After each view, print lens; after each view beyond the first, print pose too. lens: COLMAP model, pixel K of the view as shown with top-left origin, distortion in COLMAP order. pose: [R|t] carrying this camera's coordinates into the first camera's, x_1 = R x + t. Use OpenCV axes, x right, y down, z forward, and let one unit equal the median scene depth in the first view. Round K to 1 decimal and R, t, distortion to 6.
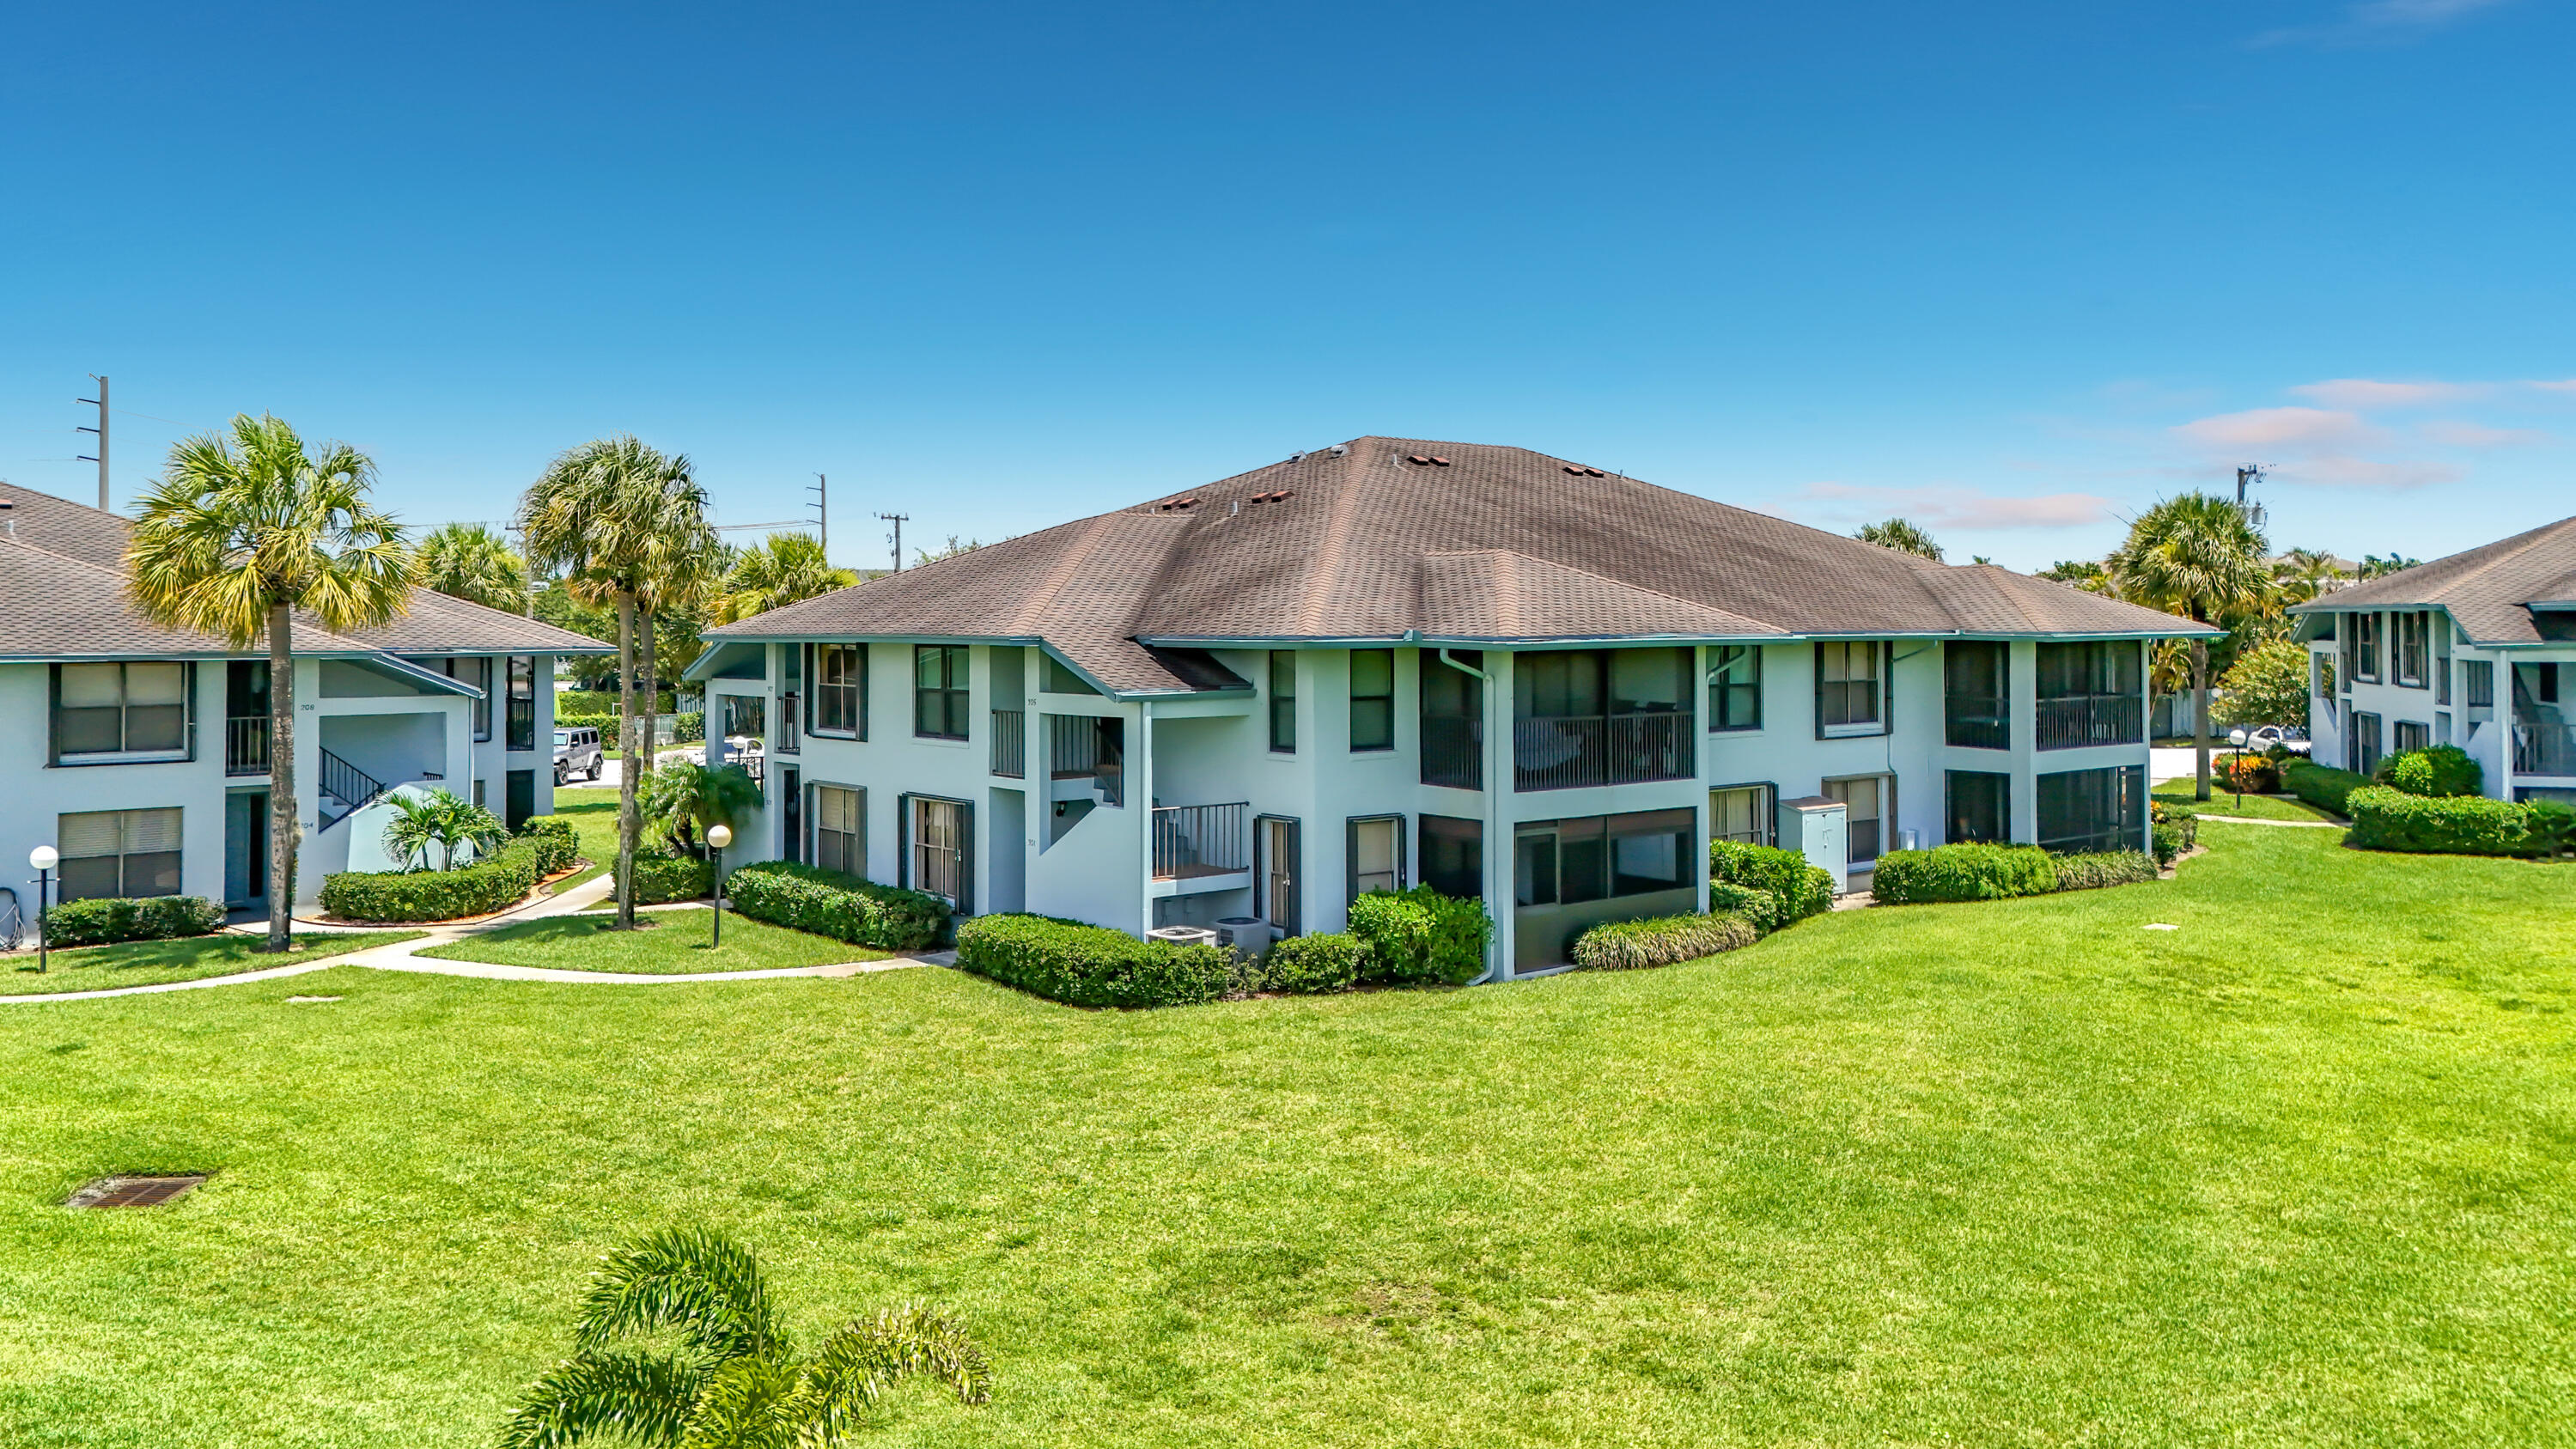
lens RADIAL K [[1904.9, 0, 1331.5], [0, 1904.9, 600.8], [0, 0, 1]] dist [0.101420, -0.131612]
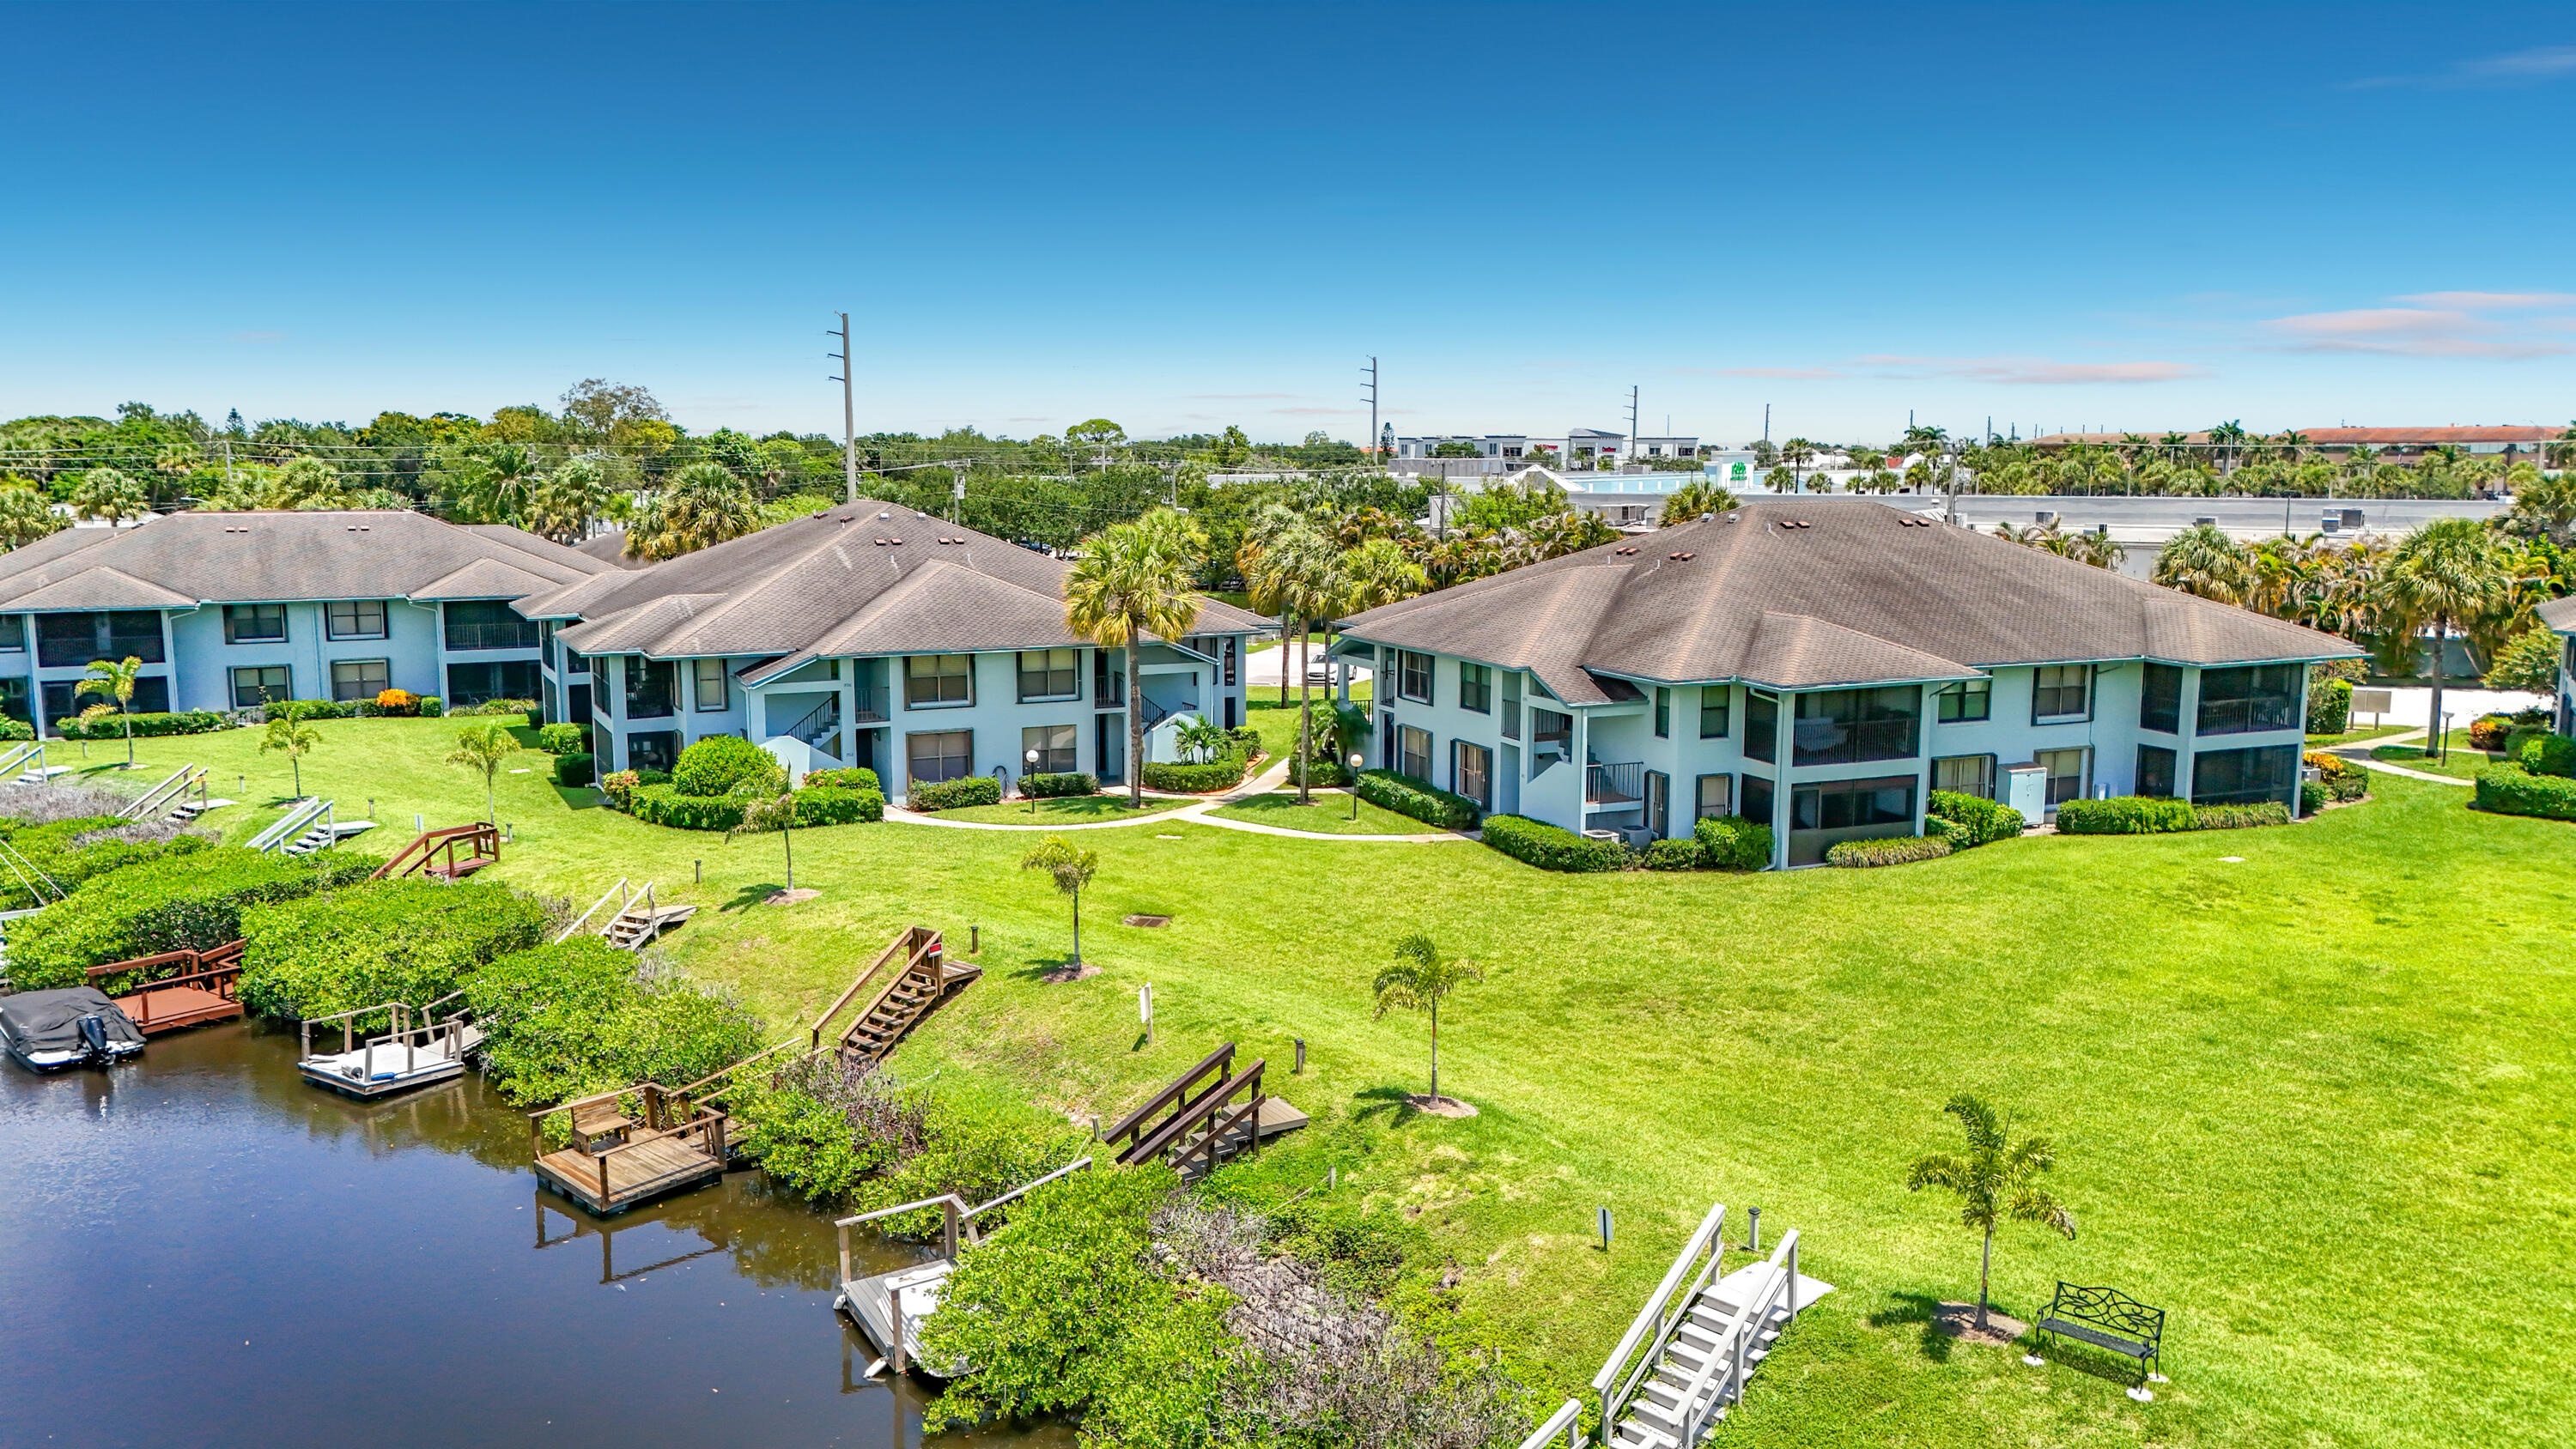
lens RADIAL K [[1922.7, 0, 1288.0], [0, 1922.7, 724.5], [0, 0, 1]] dist [0.033652, -0.003659]
pose [[0.956501, 0.044823, -0.288265, 0.155315], [0.000364, 0.987942, 0.154825, -0.207267], [0.291729, -0.148195, 0.944951, -0.790509]]
